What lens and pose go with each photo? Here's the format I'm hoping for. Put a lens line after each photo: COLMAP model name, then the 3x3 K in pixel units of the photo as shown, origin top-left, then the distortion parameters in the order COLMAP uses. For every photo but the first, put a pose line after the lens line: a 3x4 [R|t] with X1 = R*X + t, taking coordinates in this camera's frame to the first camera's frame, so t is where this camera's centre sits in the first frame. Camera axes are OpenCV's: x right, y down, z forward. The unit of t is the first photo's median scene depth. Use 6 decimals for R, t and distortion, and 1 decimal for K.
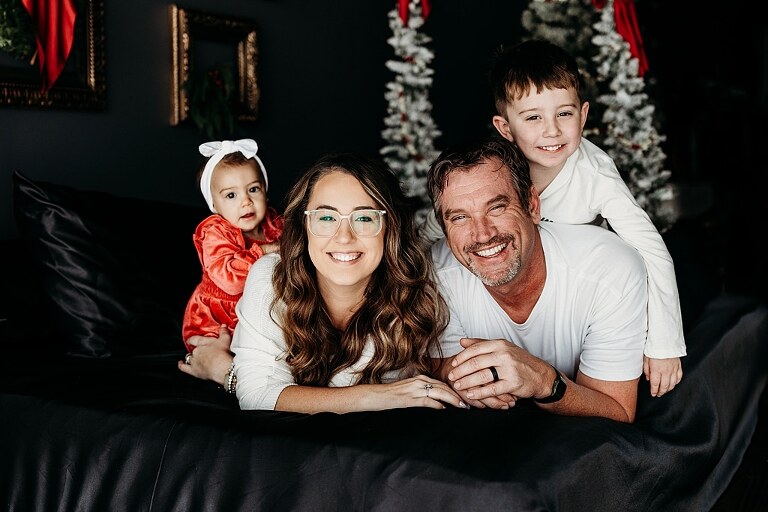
lens RADIAL K [[1059.5, 0, 382.7], [0, 1059.5, 253.3], [0, 0, 1]] dist [-0.032826, 0.036113]
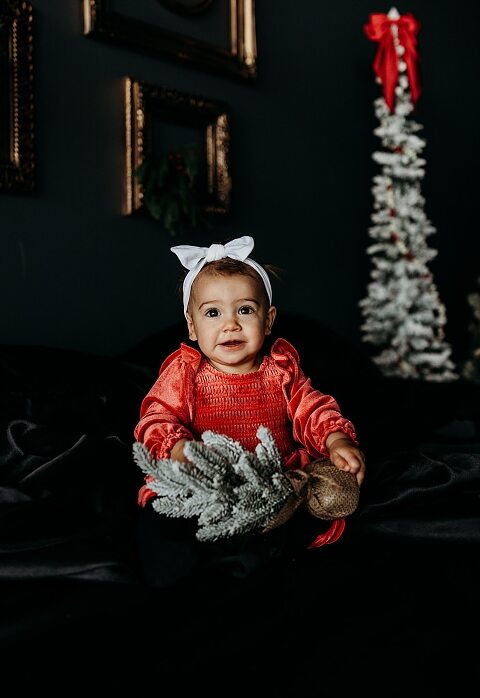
lens RADIAL K [[792.4, 0, 230.8], [0, 792.4, 296.1], [0, 0, 1]] dist [-0.011478, 0.007049]
pose [[0.985877, -0.001092, -0.167468, -0.004127], [-0.009913, 0.997845, -0.064867, -0.012483], [0.167178, 0.065611, 0.983741, 0.348969]]
